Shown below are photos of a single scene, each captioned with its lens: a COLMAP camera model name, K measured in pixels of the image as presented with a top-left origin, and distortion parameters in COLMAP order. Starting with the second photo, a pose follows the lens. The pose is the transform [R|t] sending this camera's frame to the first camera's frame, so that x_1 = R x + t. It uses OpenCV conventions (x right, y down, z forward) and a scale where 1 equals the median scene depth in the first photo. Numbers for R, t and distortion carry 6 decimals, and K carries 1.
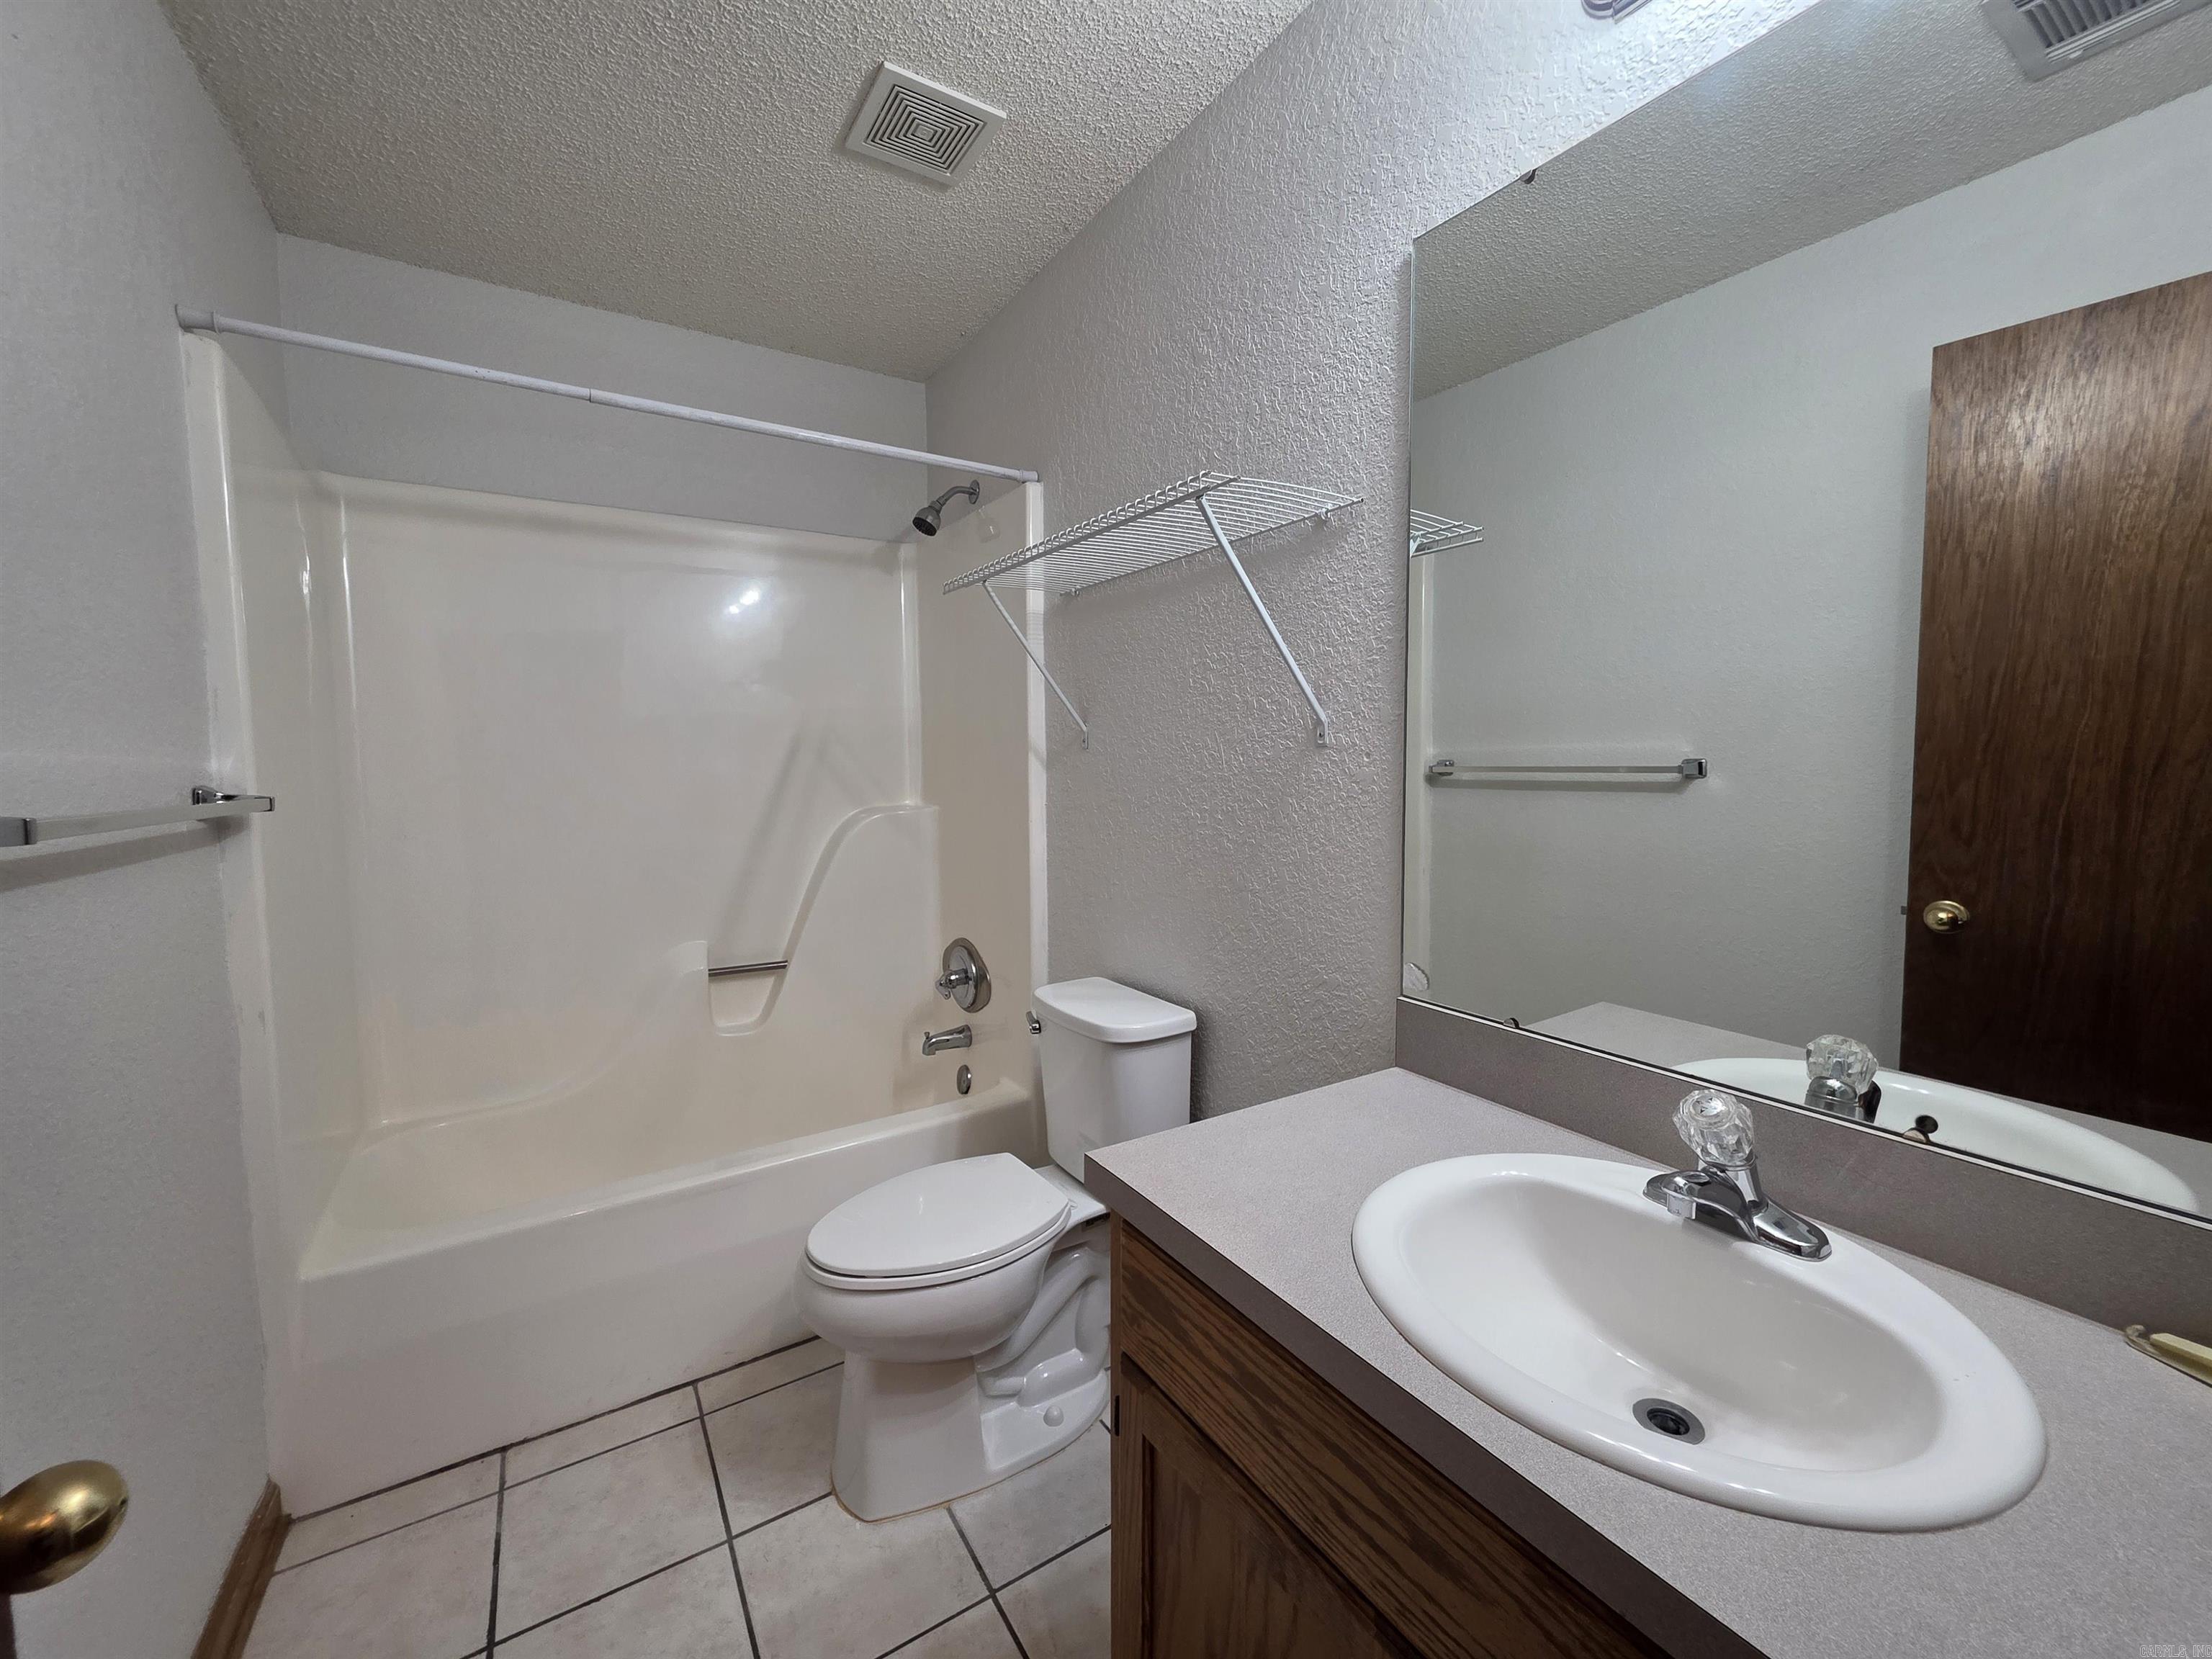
lens RADIAL K [[882.2, 0, 1110.9], [0, 882.2, 814.6], [0, 0, 1]] dist [0.000154, 0.000054]
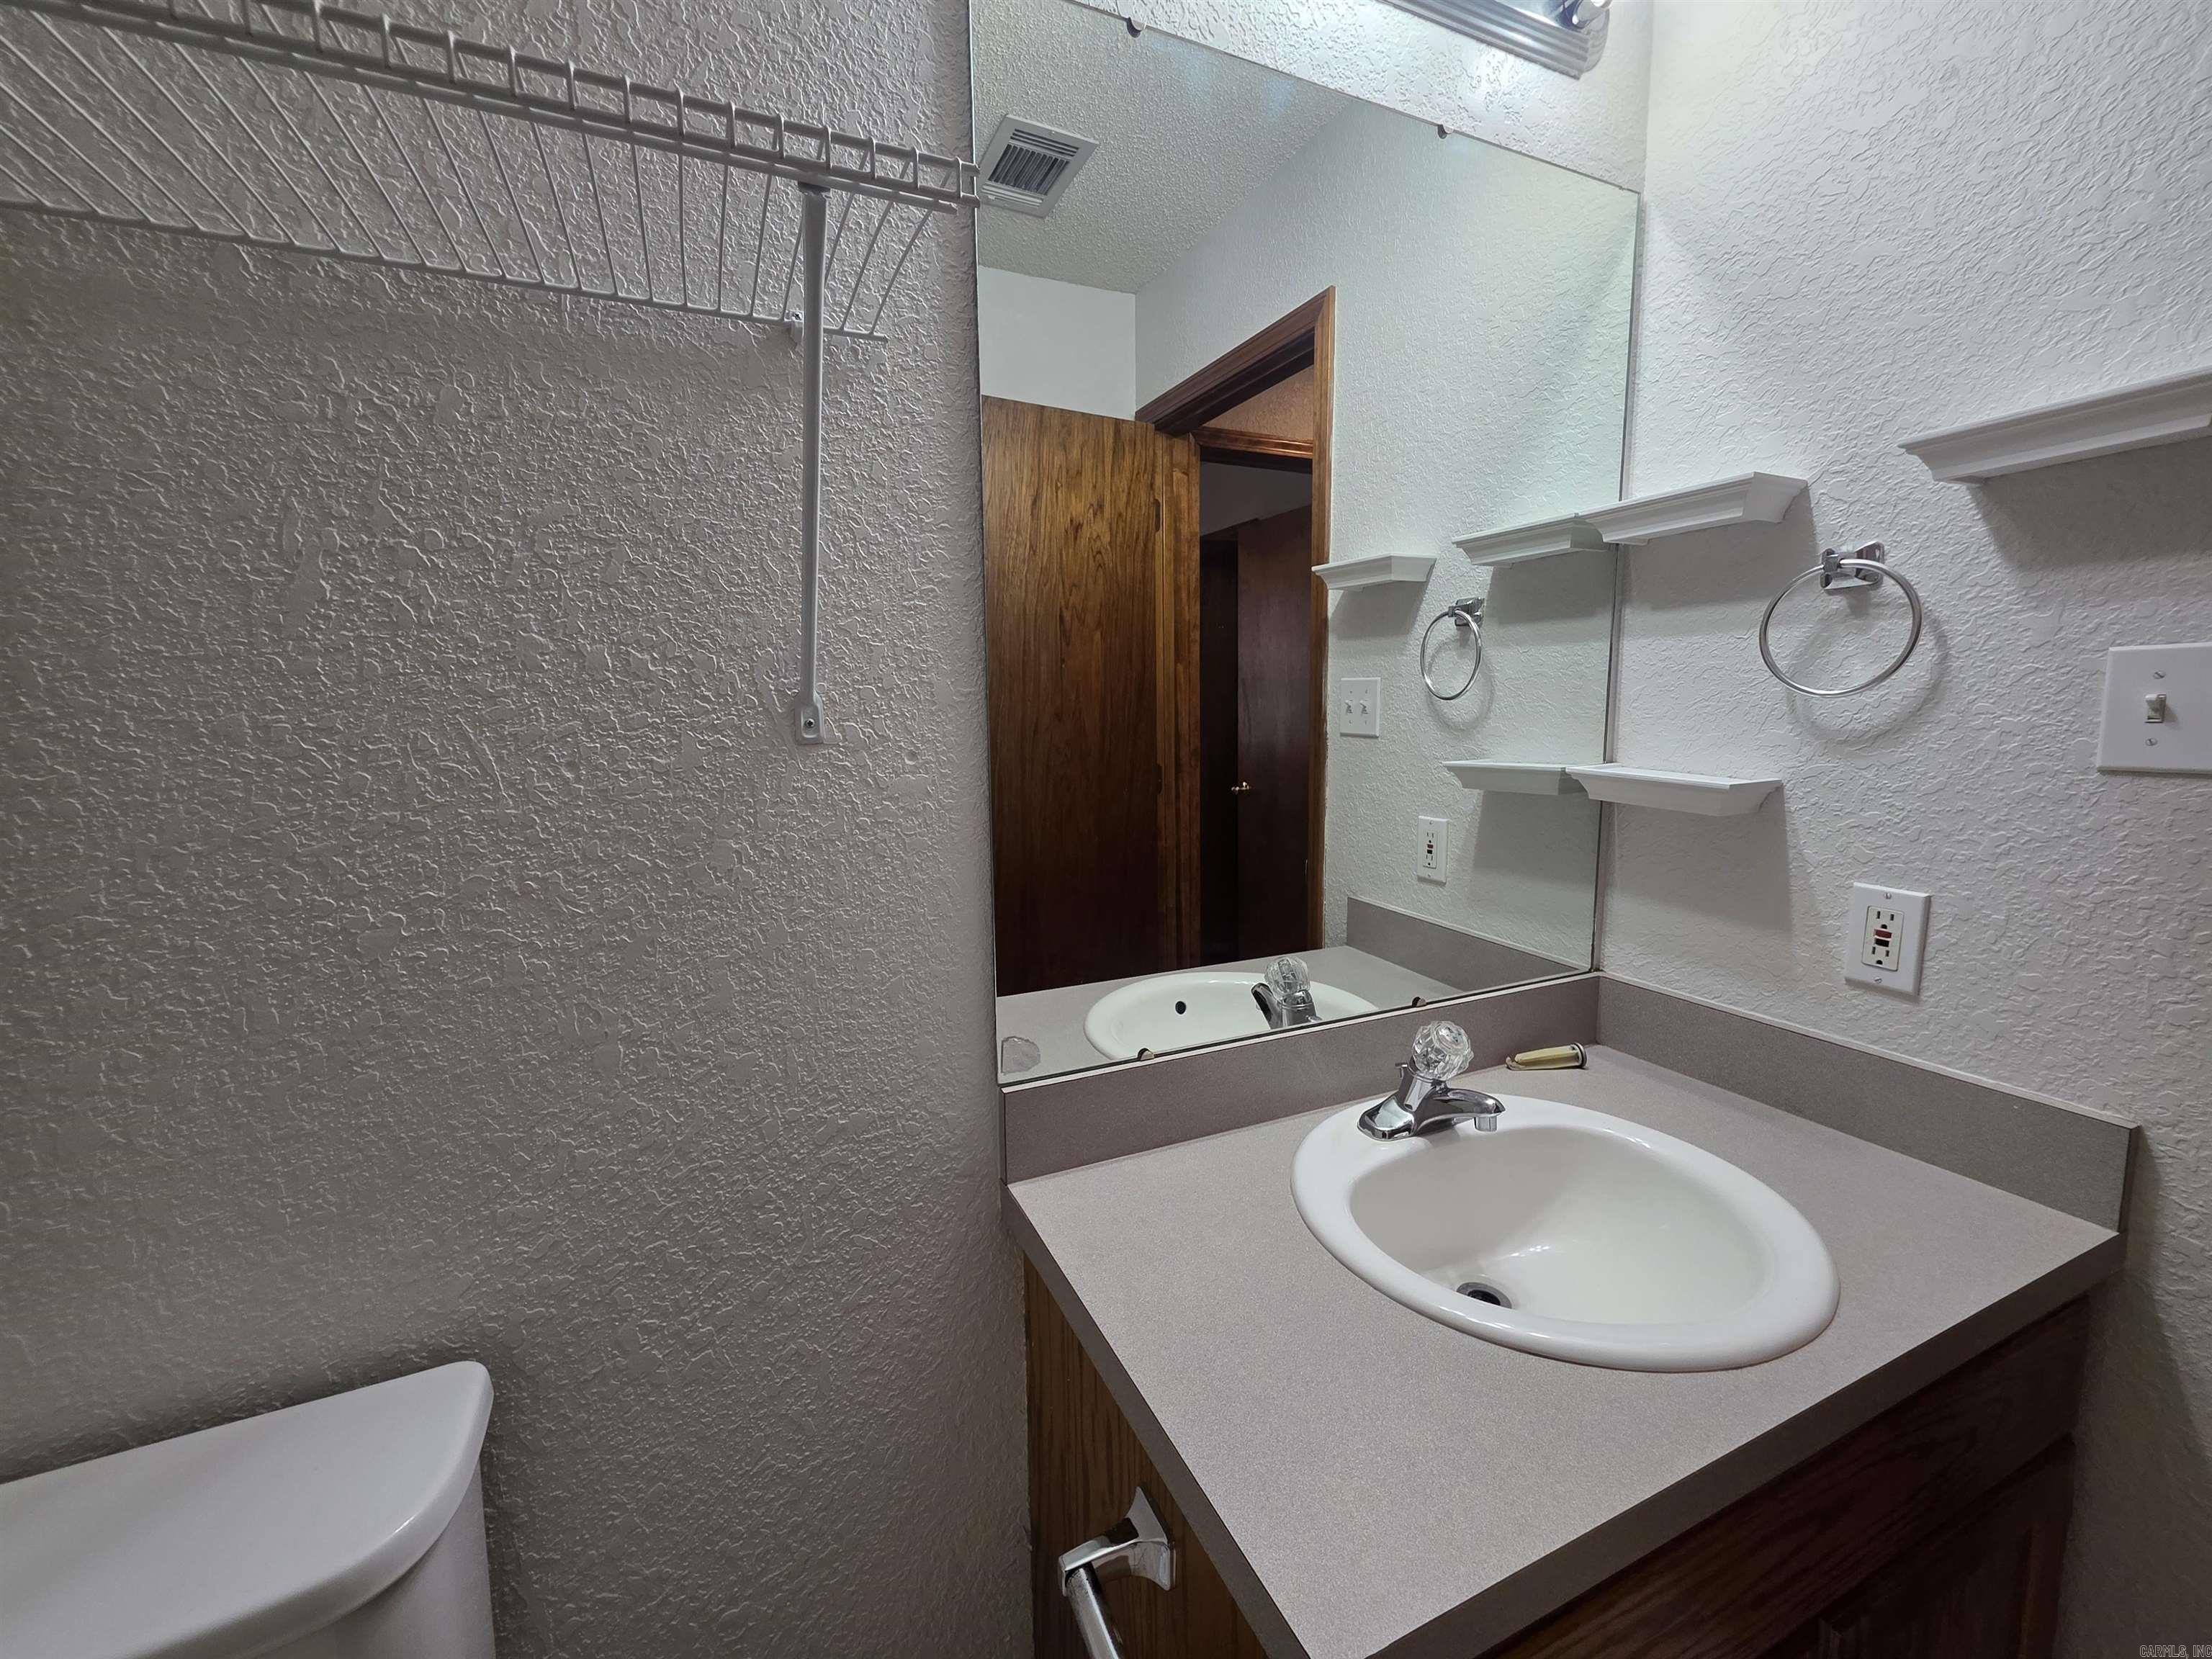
lens RADIAL K [[886.2, 0, 1111.0], [0, 886.2, 813.3], [0, 0, 1]] dist [0.003820, -0.000137]
pose [[0.144442, -0.118192, 0.982429, -0.256532], [0.081103, 0.990914, 0.107289, -0.064760], [-0.986184, 0.064181, 0.152716, 0.594326]]
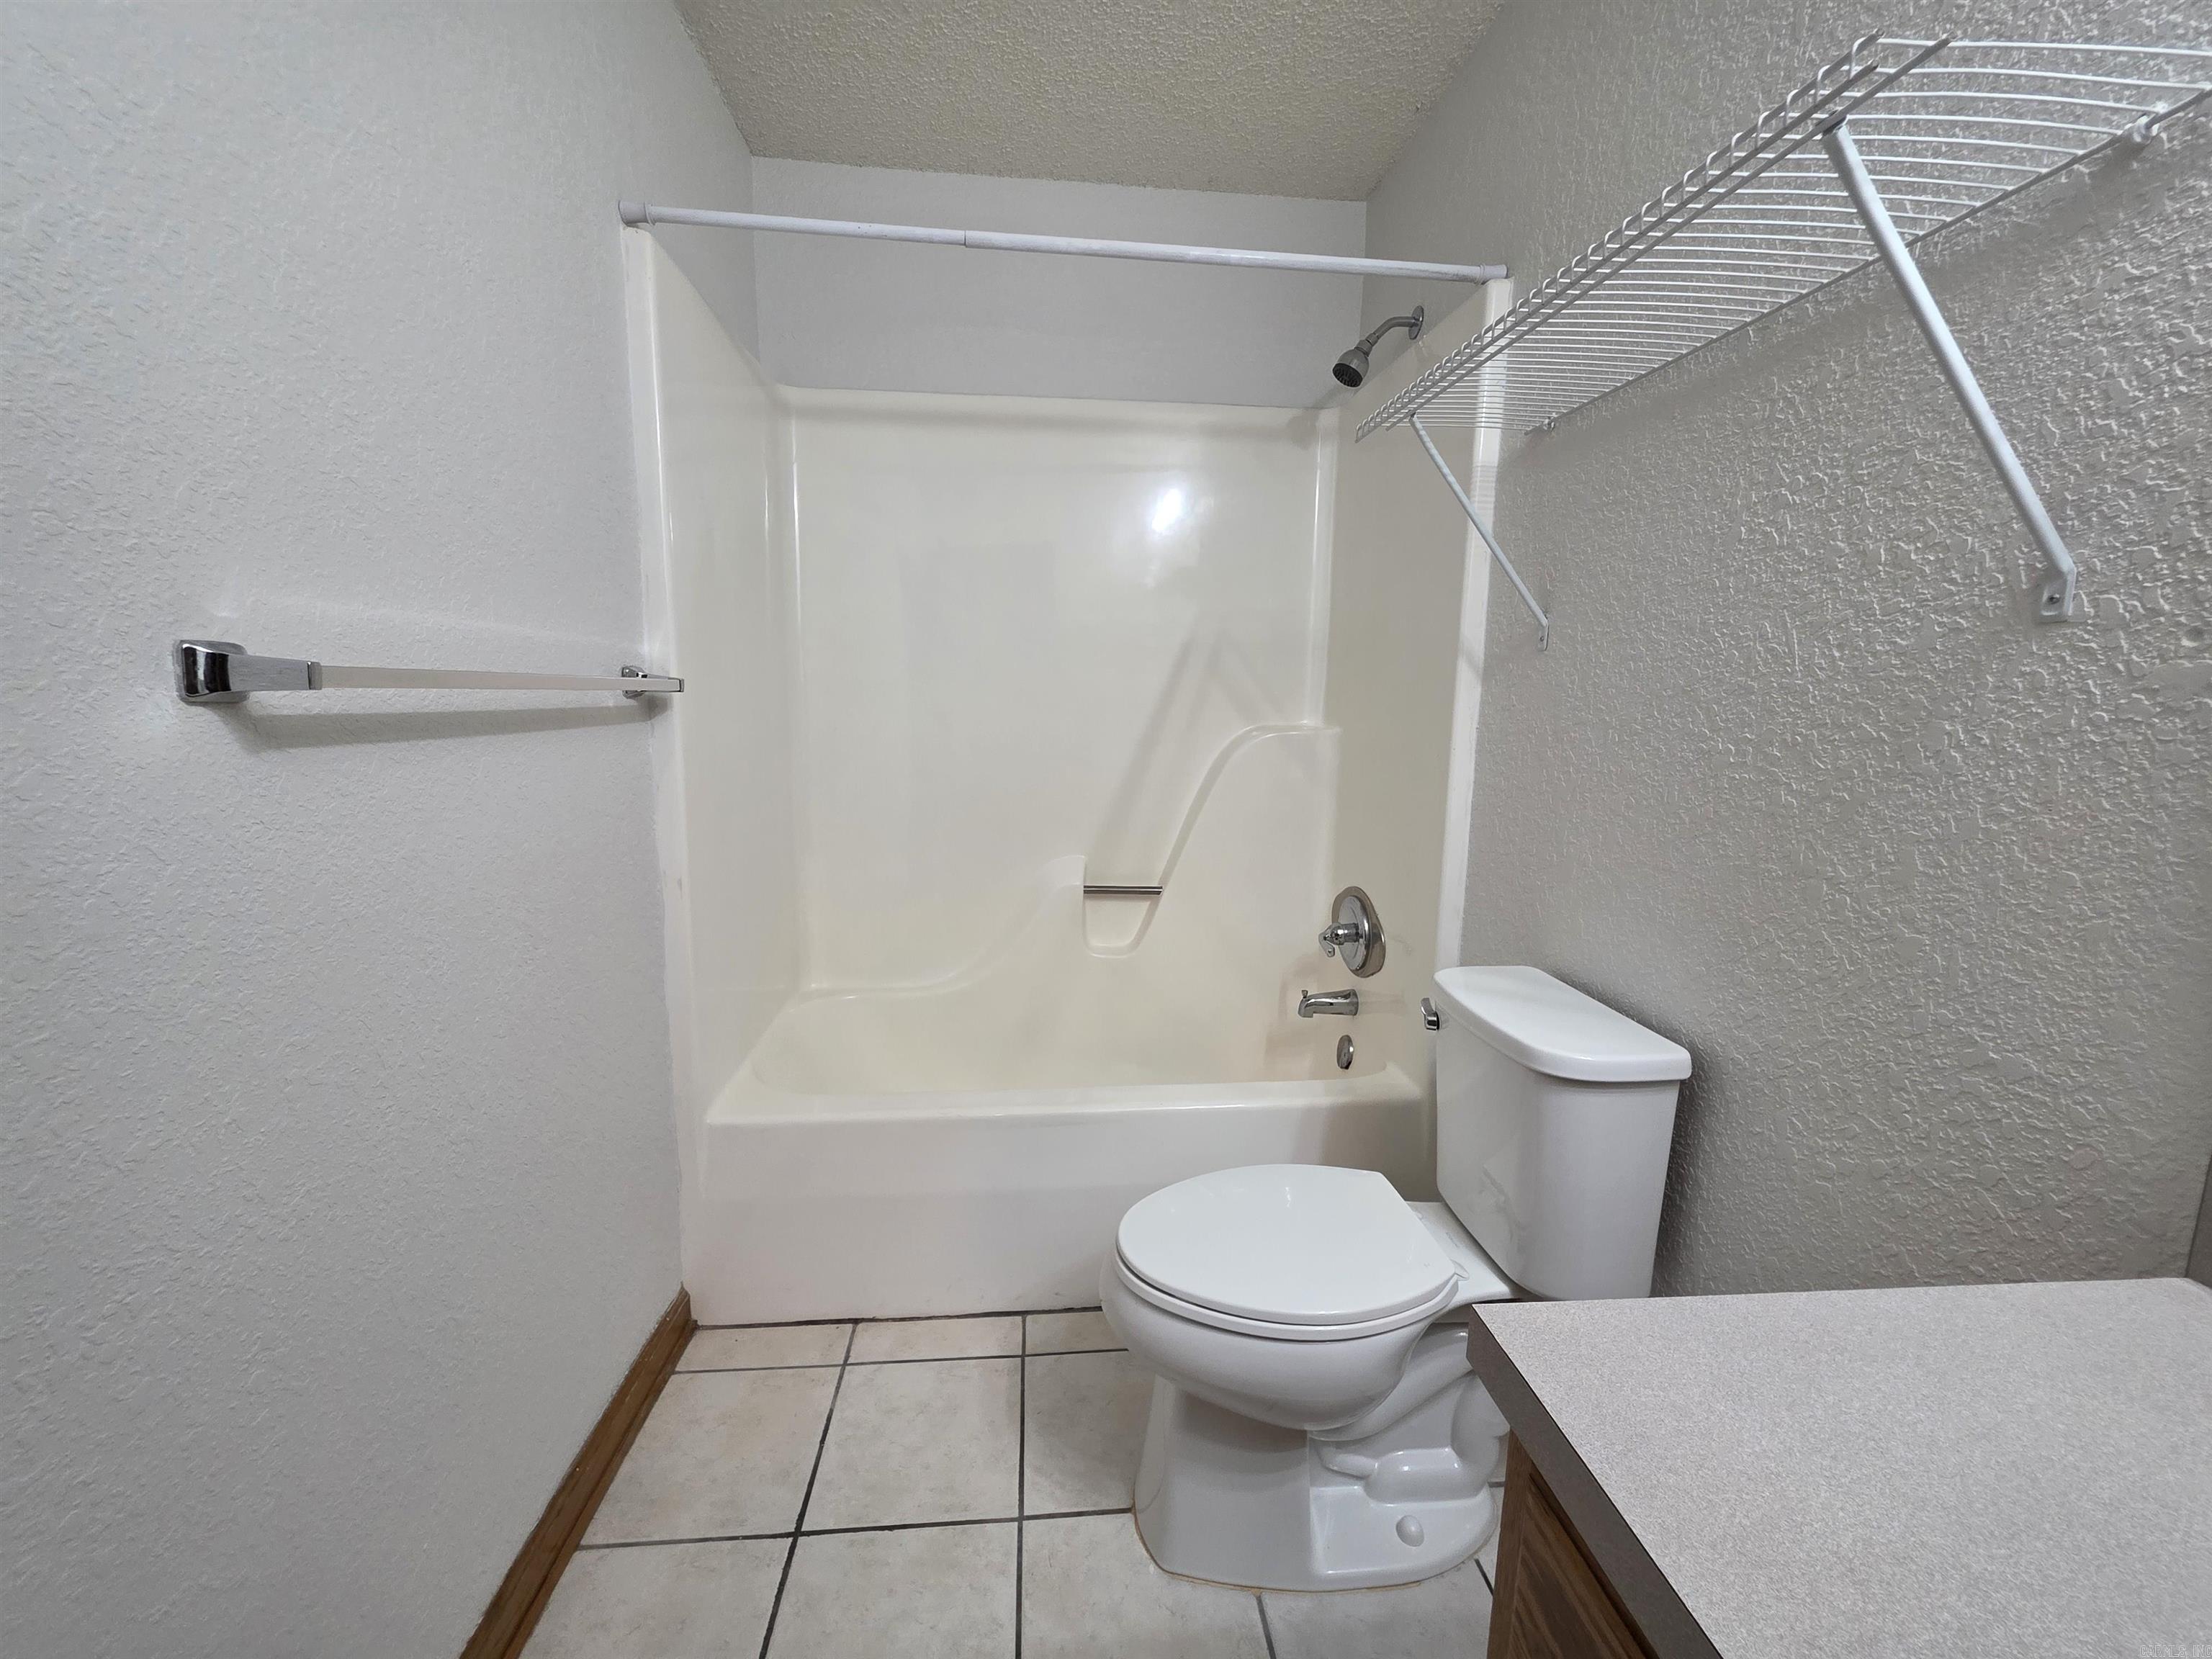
lens RADIAL K [[882.2, 0, 1110.9], [0, 882.2, 814.6], [0, 0, 1]] dist [0.000154, 0.000054]
pose [[0.887124, 0.089742, -0.452721, -0.004530], [-0.054952, 0.994474, 0.089452, 0.015536], [0.458247, -0.054477, 0.887154, 0.234256]]
